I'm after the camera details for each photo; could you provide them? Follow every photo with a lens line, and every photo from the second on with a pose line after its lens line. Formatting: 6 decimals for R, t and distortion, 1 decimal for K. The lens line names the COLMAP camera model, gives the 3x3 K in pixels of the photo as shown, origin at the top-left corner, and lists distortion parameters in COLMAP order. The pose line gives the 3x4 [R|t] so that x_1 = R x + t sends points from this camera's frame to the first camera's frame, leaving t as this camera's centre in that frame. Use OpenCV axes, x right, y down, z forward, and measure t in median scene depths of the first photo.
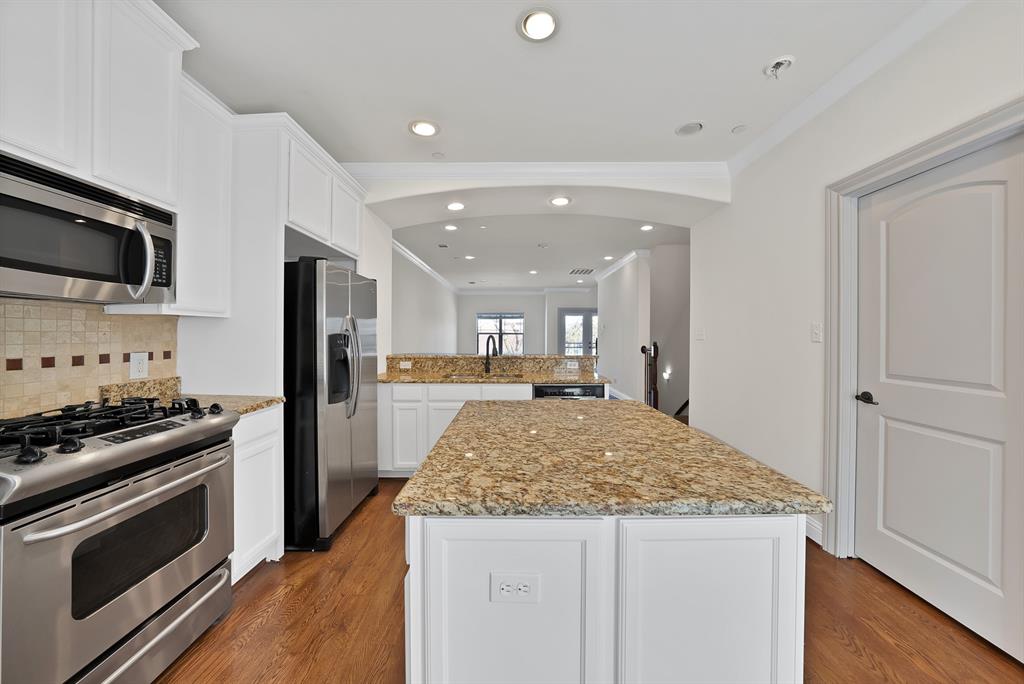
lens RADIAL K [[366.9, 0, 516.6], [0, 366.9, 337.8], [0, 0, 1]] dist [-0.027169, 0.004925]
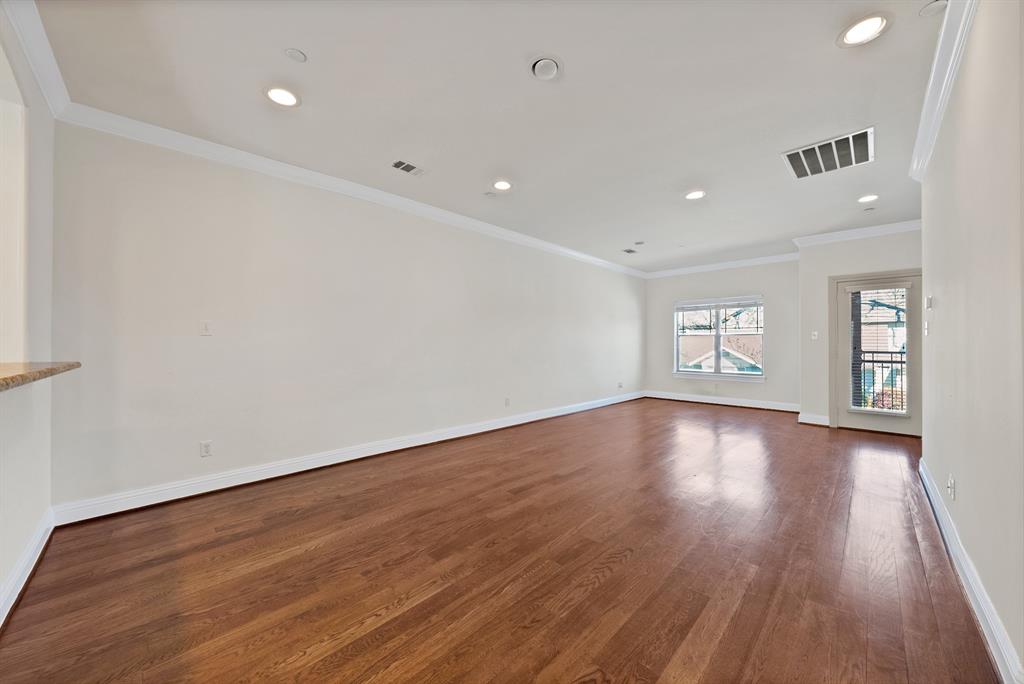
lens RADIAL K [[366.9, 0, 520.7], [0, 366.9, 339.2], [0, 0, 1]] dist [-0.027169, 0.004925]
pose [[0.706109, -0.016838, -0.707903, 0.856228], [0.002549, 0.999771, -0.021237, 0.040878], [0.708099, 0.013191, 0.705990, 2.147846]]
